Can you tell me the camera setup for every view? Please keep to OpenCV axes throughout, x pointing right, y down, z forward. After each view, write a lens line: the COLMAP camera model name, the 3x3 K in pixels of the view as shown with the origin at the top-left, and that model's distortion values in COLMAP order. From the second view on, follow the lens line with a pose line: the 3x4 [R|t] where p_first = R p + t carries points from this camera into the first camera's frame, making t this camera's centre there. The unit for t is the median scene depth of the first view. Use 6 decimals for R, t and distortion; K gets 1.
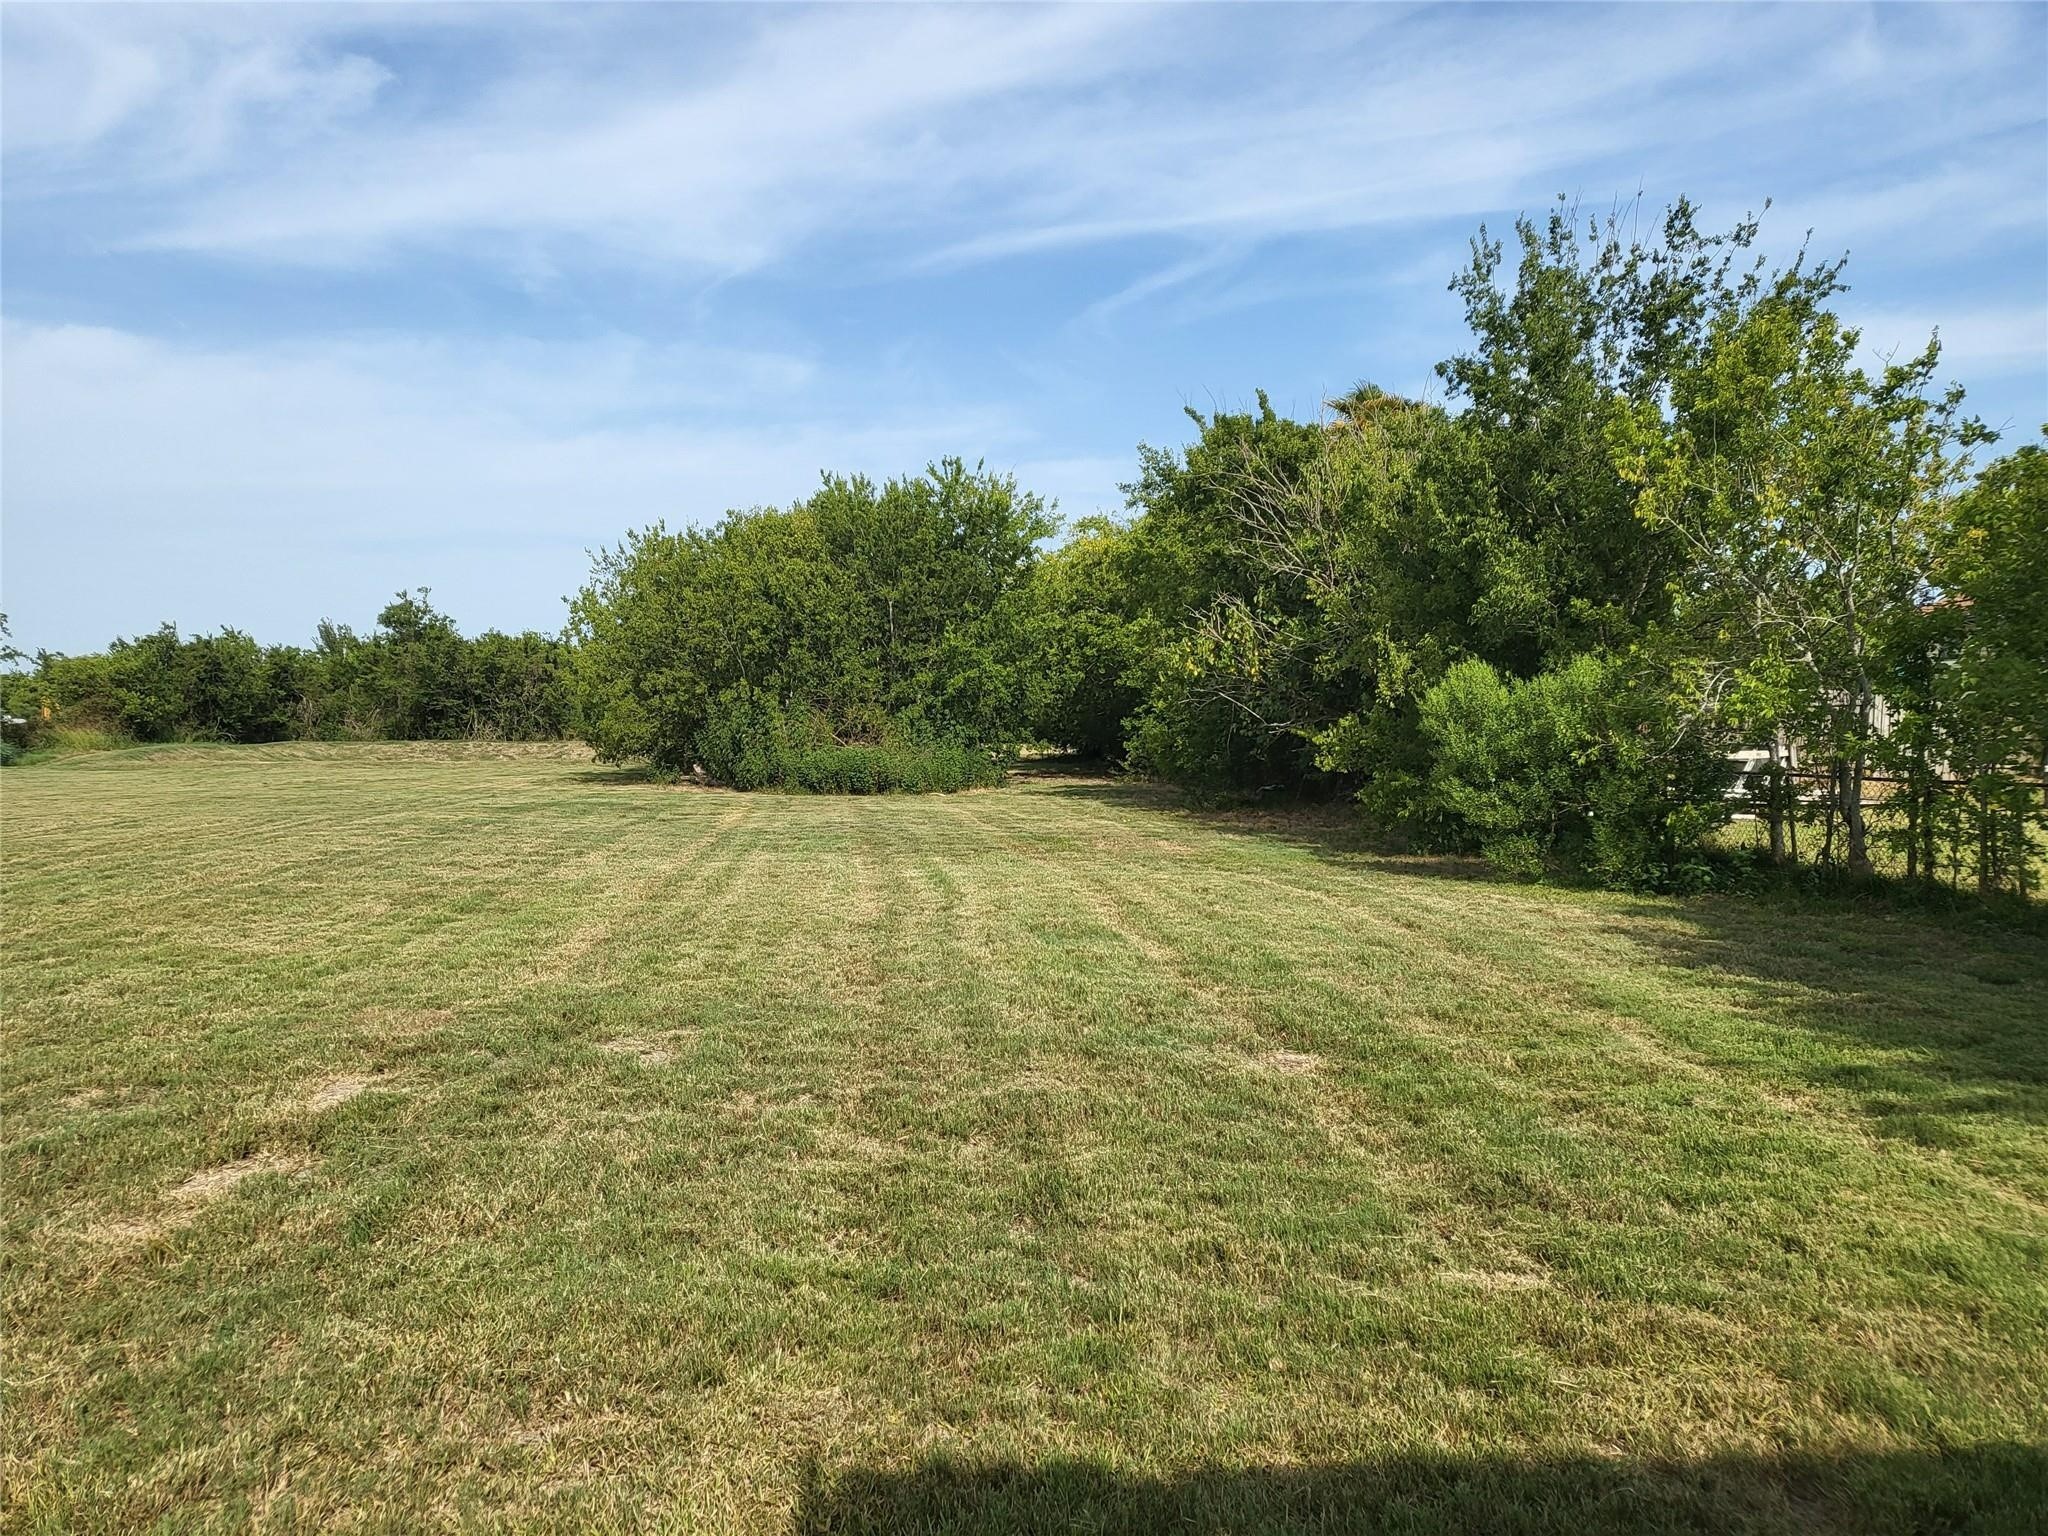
lens RADIAL K [[1491.7, 0, 1009.8], [0, 1491.7, 768.5], [0, 0, 1]] dist [0.031696, 0.039751]
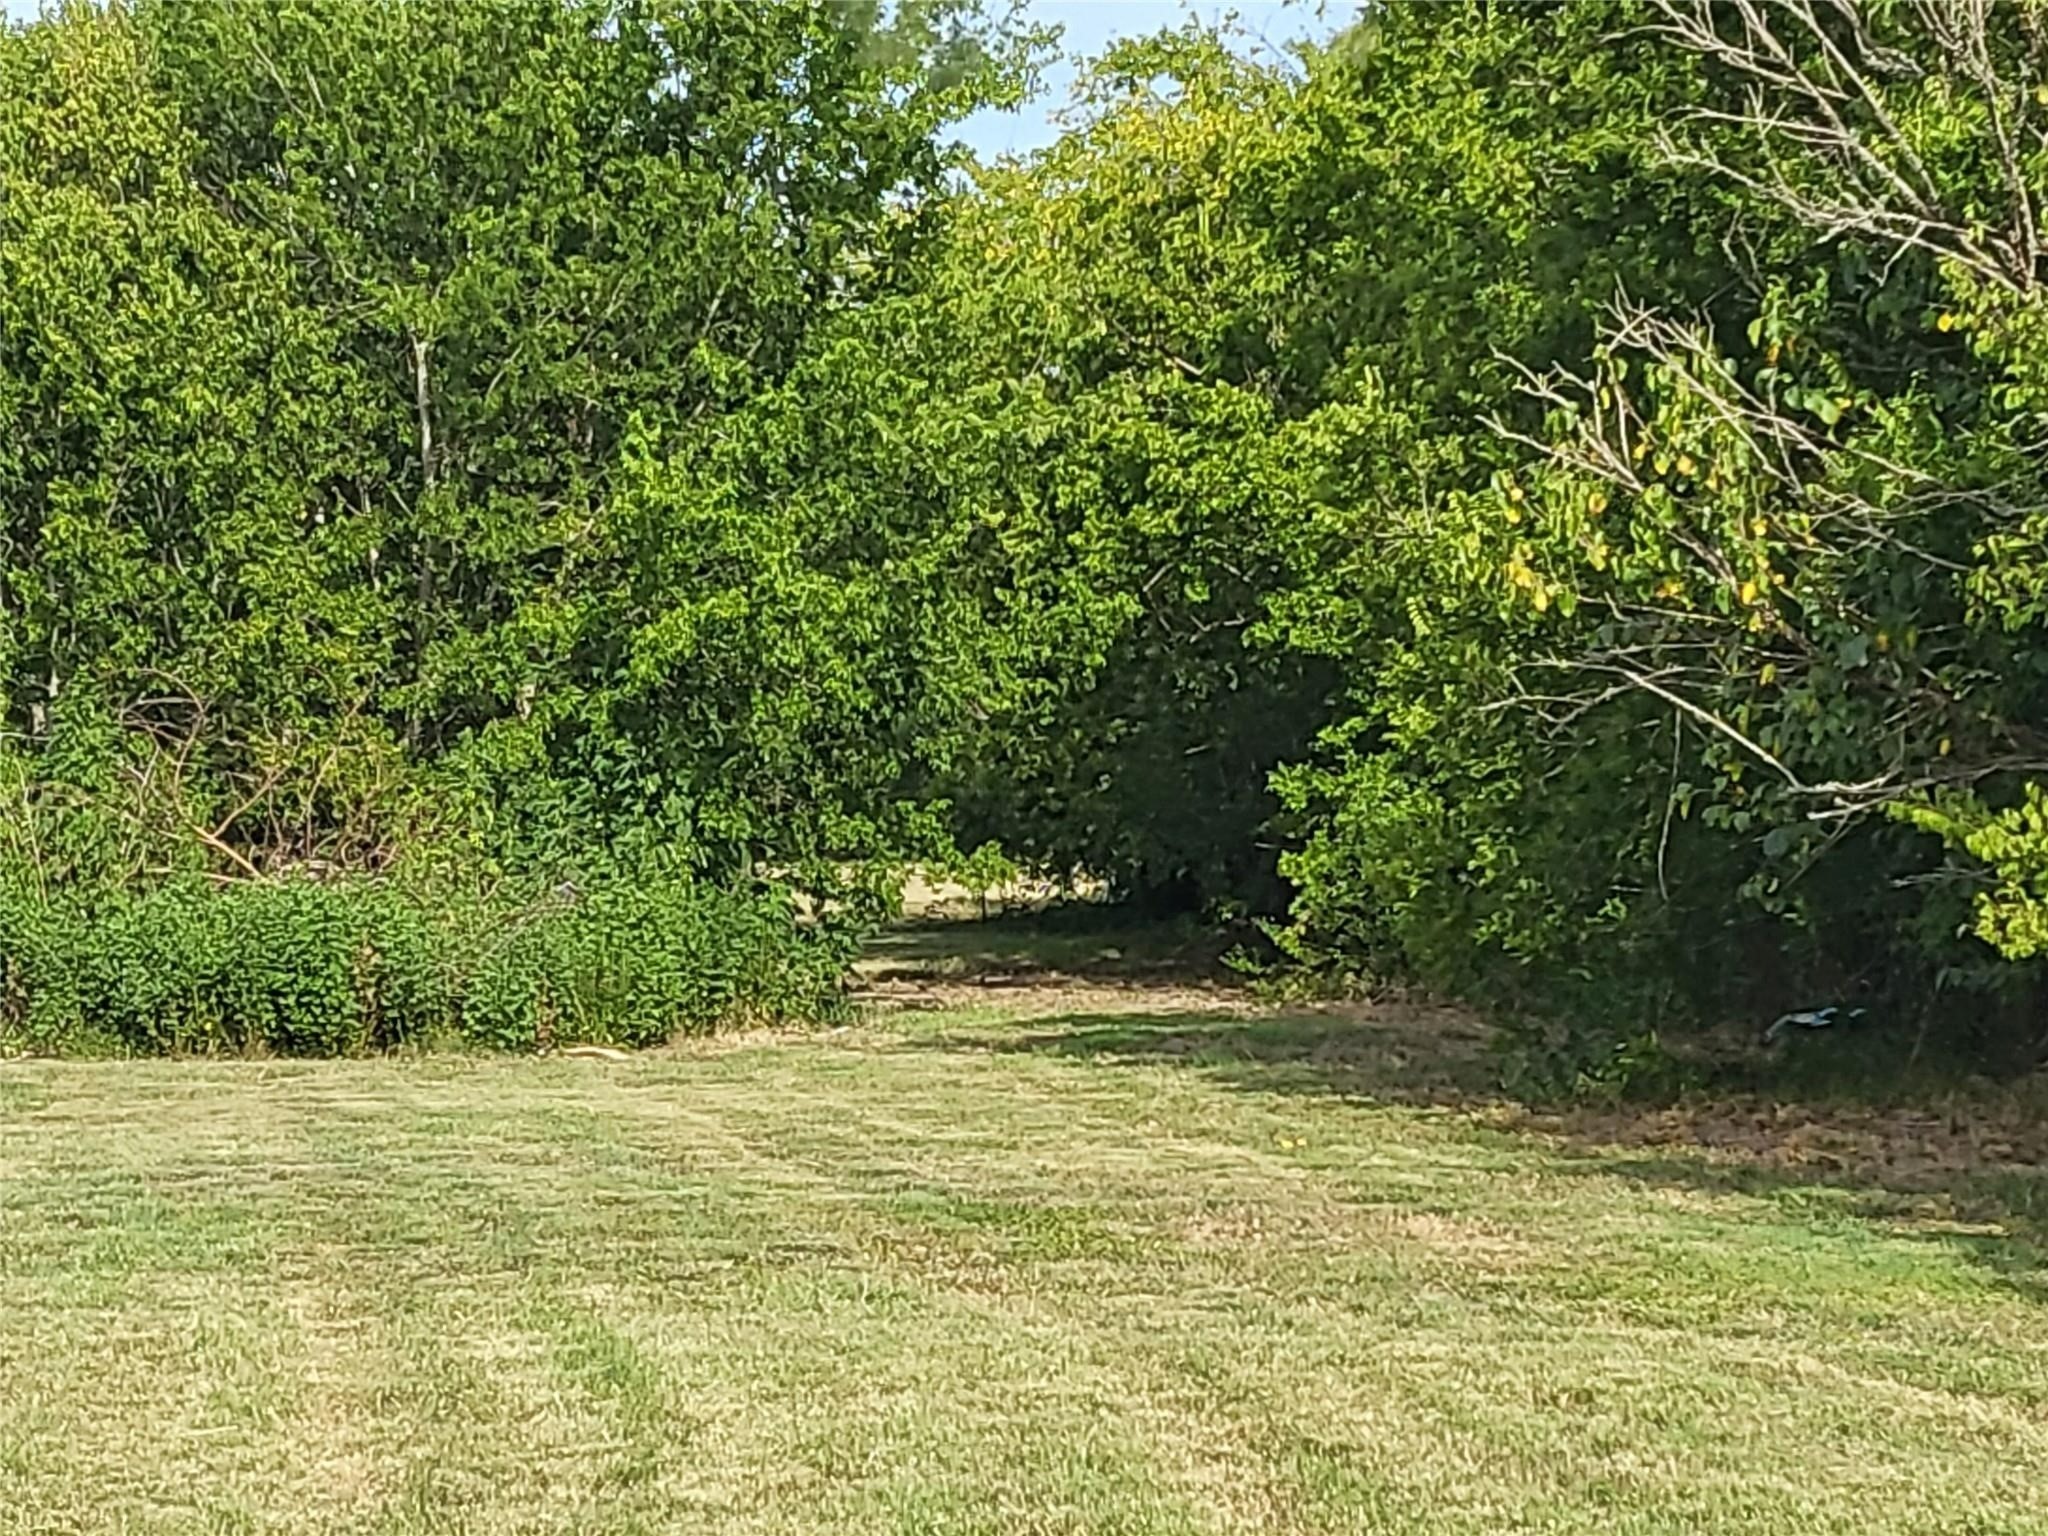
lens RADIAL K [[1491.7, 0, 1019.1], [0, 1491.7, 769.5], [0, 0, 1]] dist [0.031696, 0.039751]
pose [[0.999168, -0.004764, 0.040500, 0.017504], [0.007247, 0.998087, -0.061393, -0.016776], [-0.040130, 0.061635, 0.997292, 0.729293]]
